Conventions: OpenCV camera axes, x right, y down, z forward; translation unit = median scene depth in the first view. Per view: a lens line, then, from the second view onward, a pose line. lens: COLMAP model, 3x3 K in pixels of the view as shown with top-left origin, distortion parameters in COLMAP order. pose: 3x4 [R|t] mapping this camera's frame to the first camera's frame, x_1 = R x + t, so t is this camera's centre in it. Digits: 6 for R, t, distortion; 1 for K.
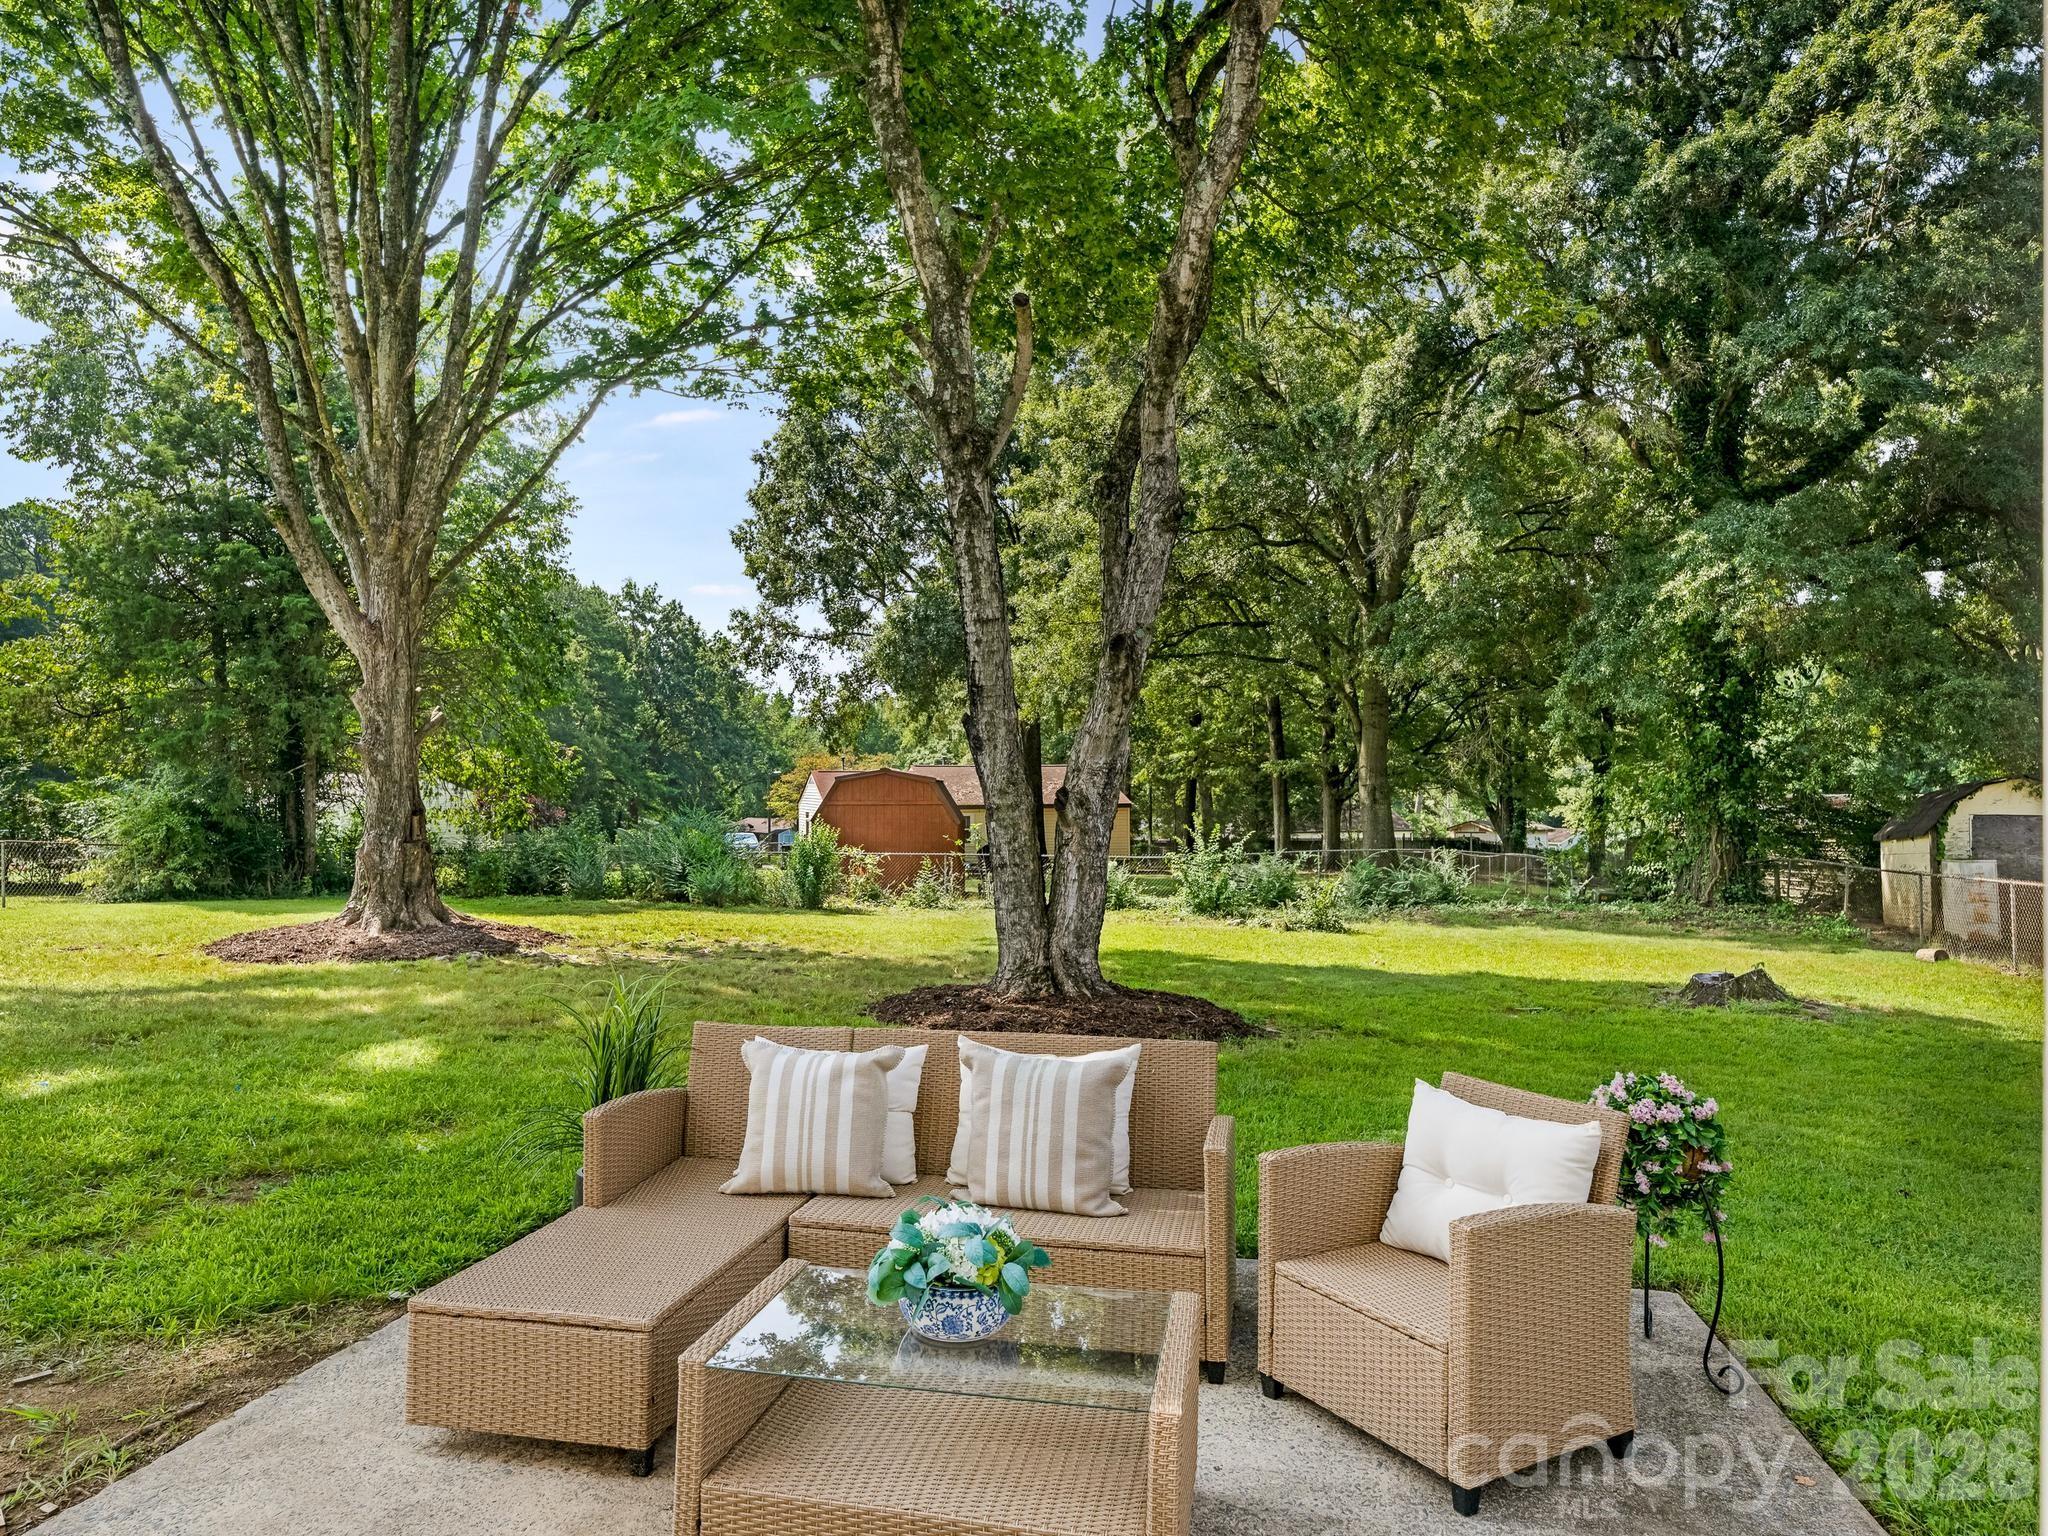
lens RADIAL K [[1299.9, 0, 1026.9], [0, 1299.9, 776.5], [0, 0, 1]] dist [0.009378, 0.001651]
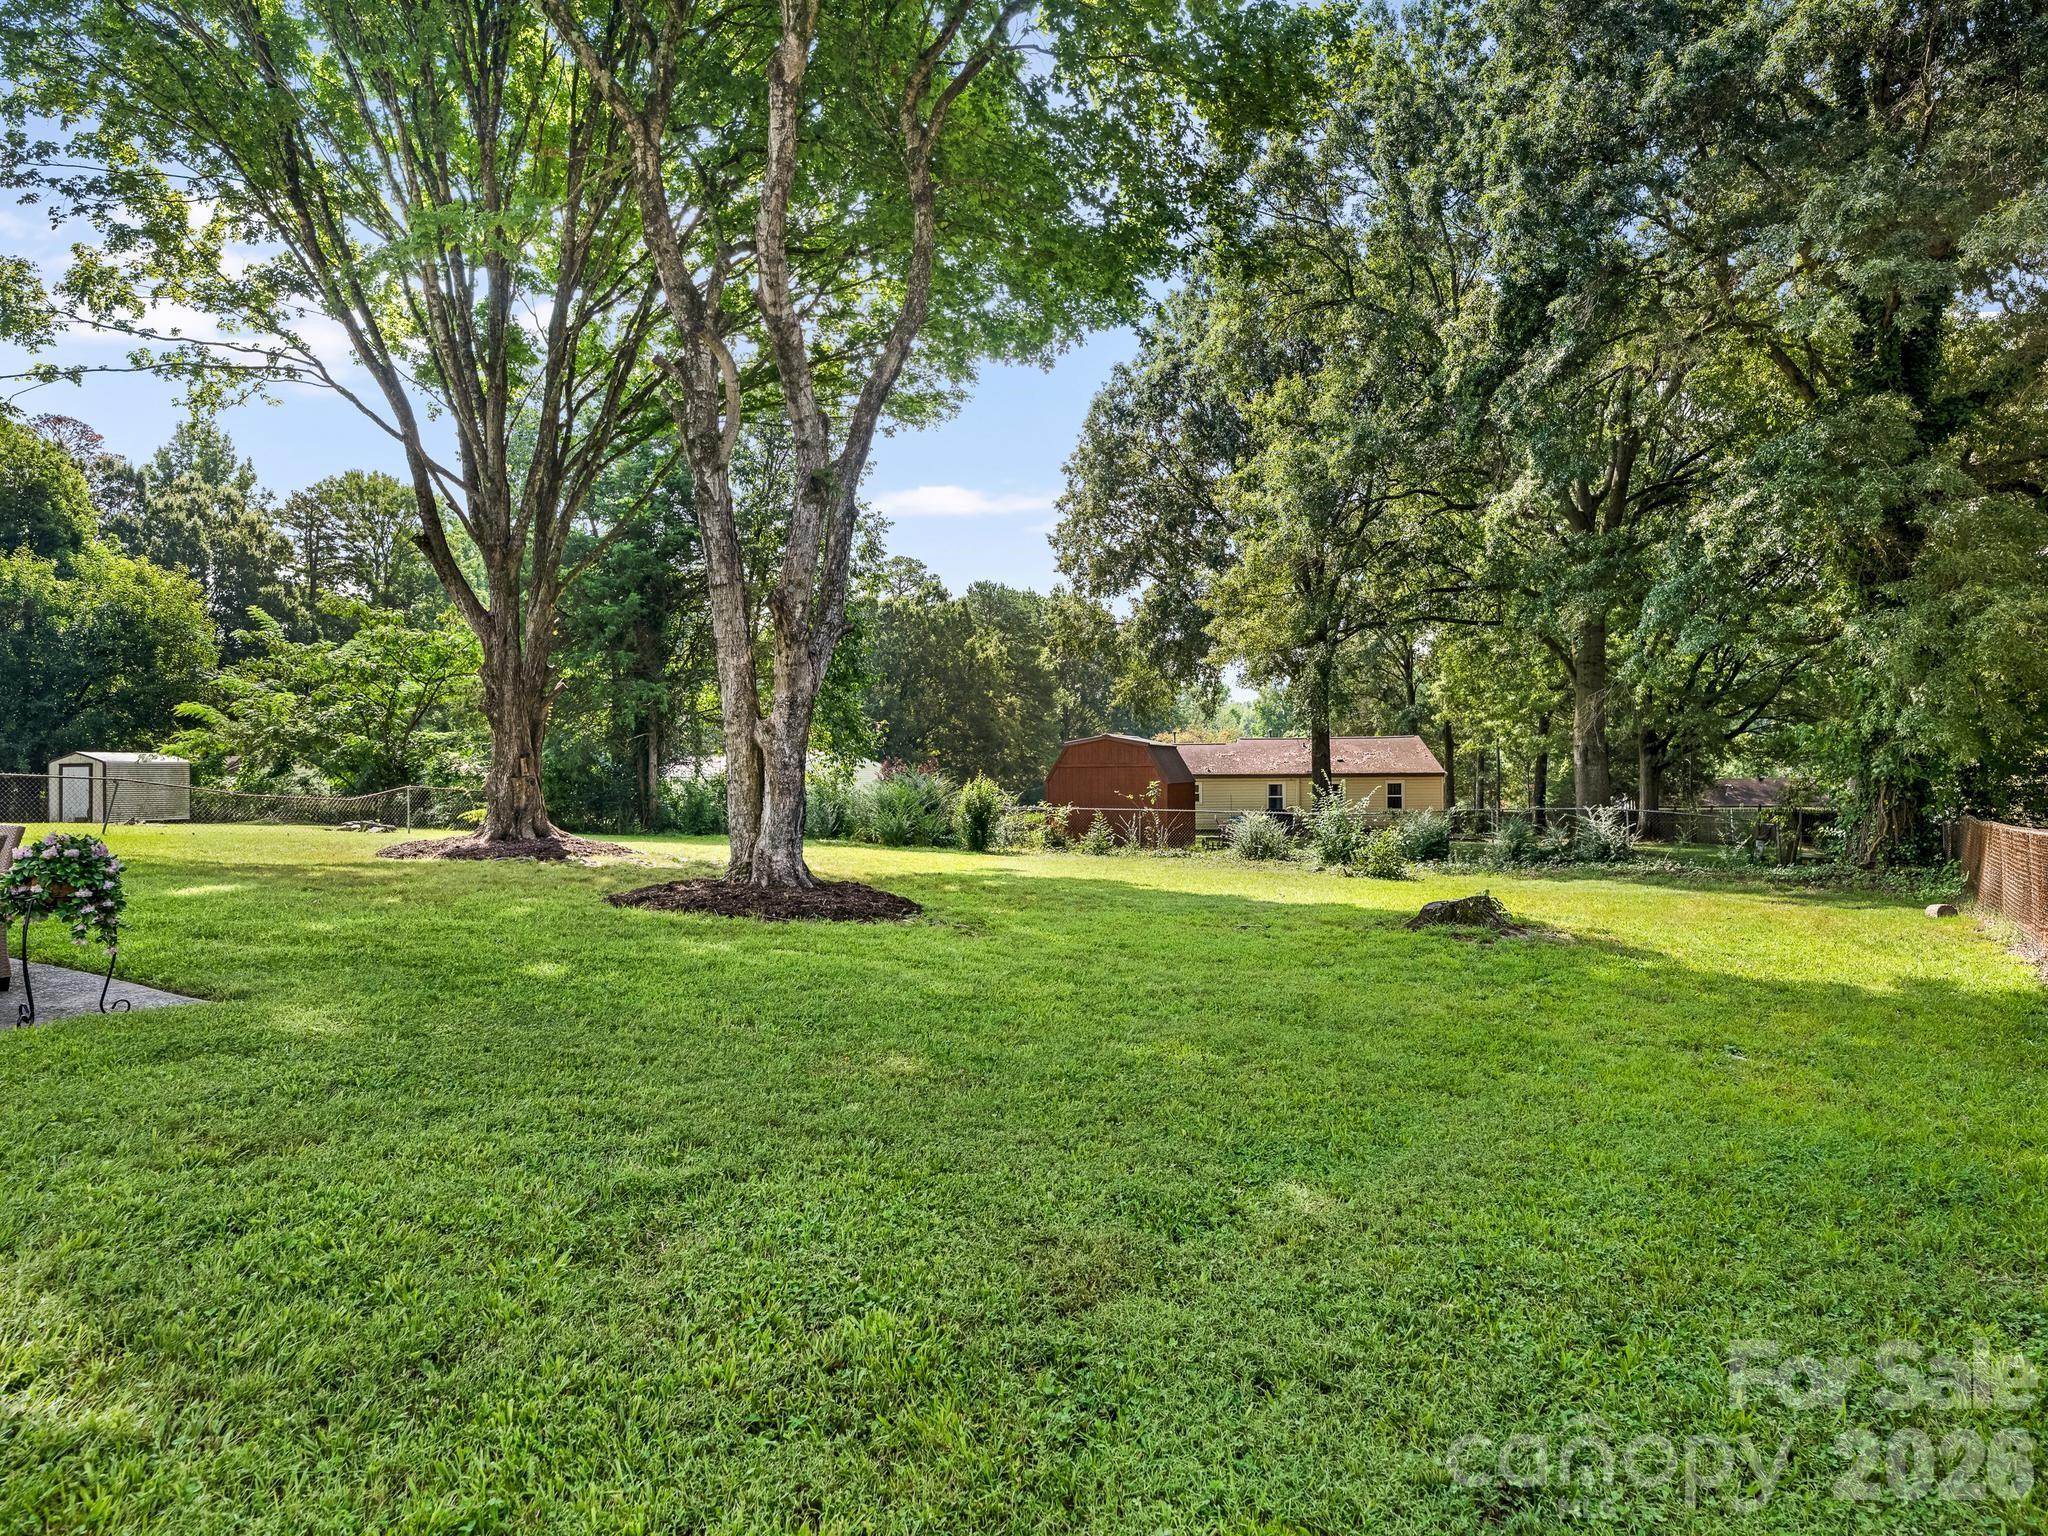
lens RADIAL K [[1189.6, 0, 1022.9], [0, 1189.6, 766.5], [0, 0, 1]] dist [0.005005, 0.000667]
pose [[0.934968, -0.002496, -0.354724, 0.345942], [0.005467, 0.999958, 0.007372, 0.024839], [0.354691, -0.008832, 0.934942, 0.018241]]
